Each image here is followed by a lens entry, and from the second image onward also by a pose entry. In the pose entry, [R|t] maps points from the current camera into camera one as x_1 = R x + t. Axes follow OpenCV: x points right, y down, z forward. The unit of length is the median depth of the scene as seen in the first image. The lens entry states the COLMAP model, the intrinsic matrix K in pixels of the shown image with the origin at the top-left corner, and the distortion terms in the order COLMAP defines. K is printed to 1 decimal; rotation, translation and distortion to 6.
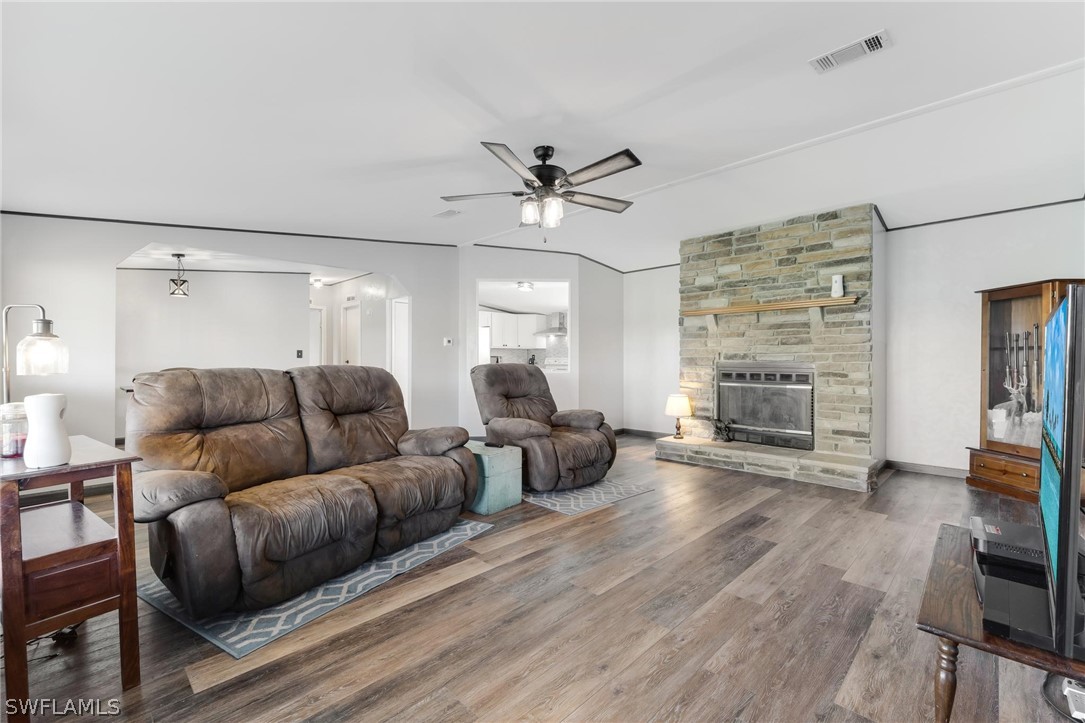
lens RADIAL K [[464.8, 0, 542.8], [0, 464.8, 363.6], [0, 0, 1]] dist [0.002390, -0.000667]
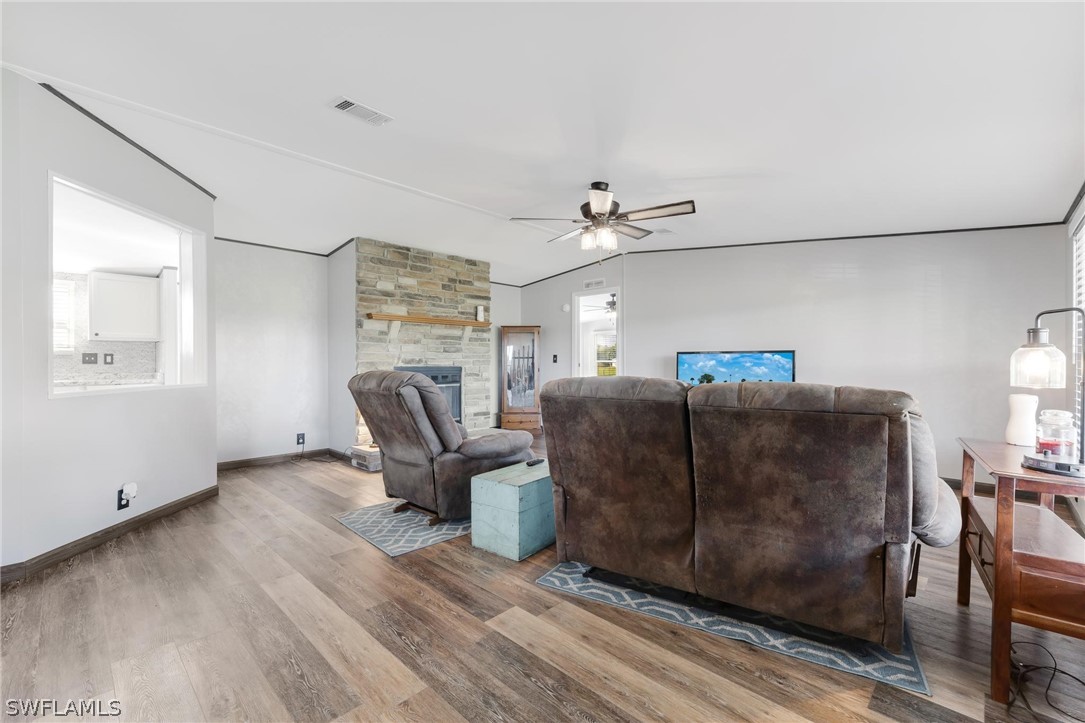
lens RADIAL K [[464.8, 0, 541.5], [0, 464.8, 365.5], [0, 0, 1]] dist [0.002390, -0.000667]
pose [[-0.023693, -0.003345, 0.999714, -0.733154], [0.011266, 0.999930, 0.003613, -0.005926], [-0.999656, 0.011348, -0.023653, 0.750079]]
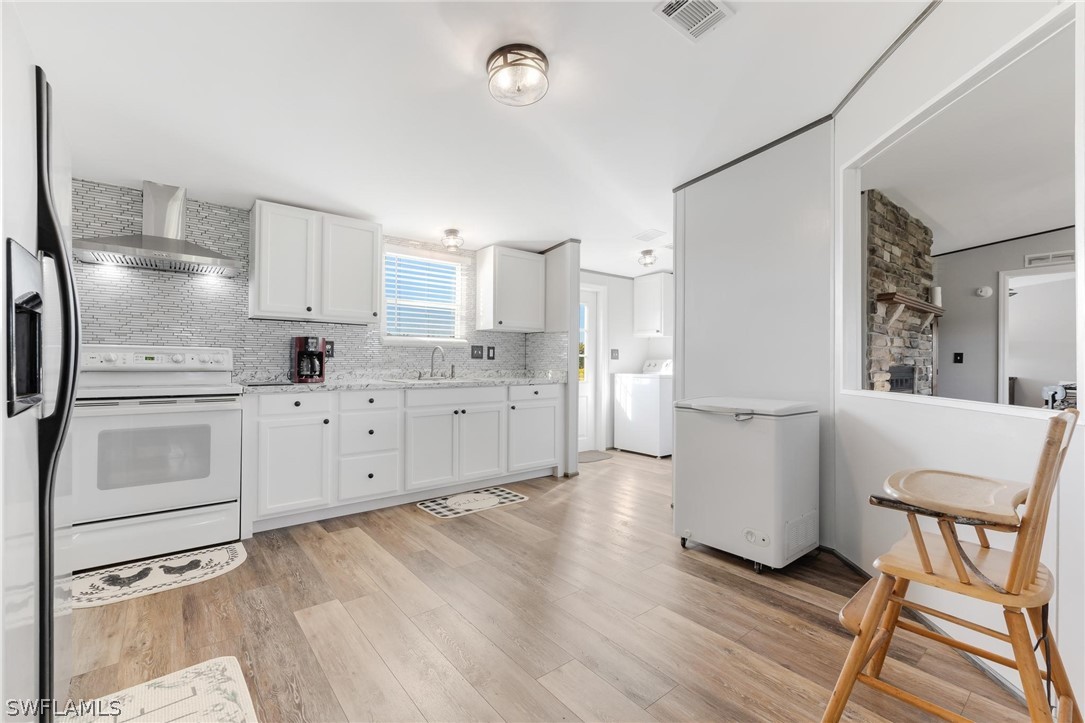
lens RADIAL K [[464.8, 0, 544.7], [0, 464.8, 362.5], [0, 0, 1]] dist [0.002390, -0.000667]
pose [[0.092737, 0.001245, 0.995690, -0.496669], [0.000614, 0.999999, -0.001308, -0.009286], [-0.995690, 0.000732, 0.092736, 1.584530]]
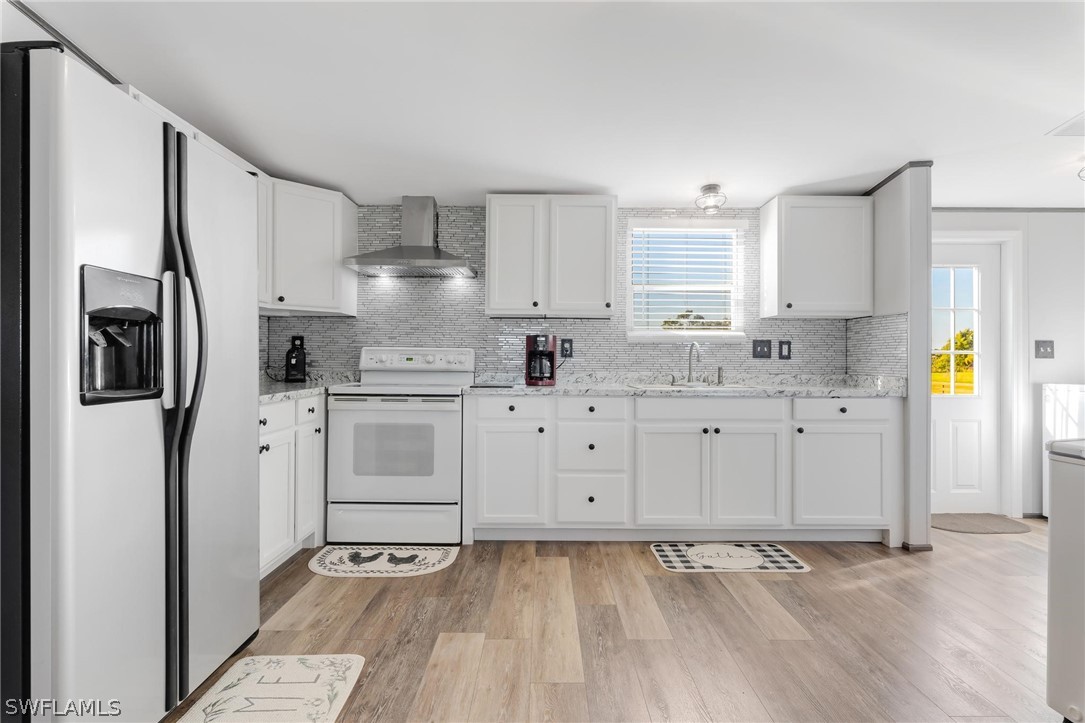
lens RADIAL K [[572.1, 0, 544.4], [0, 572.1, 359.3], [0, 0, 1]] dist [-0.003161, -0.001196]
pose [[0.699436, 0.007147, 0.714660, -0.386007], [-0.001409, 0.999962, -0.008621, -0.009115], [-0.714694, 0.005023, 0.699419, 1.457662]]
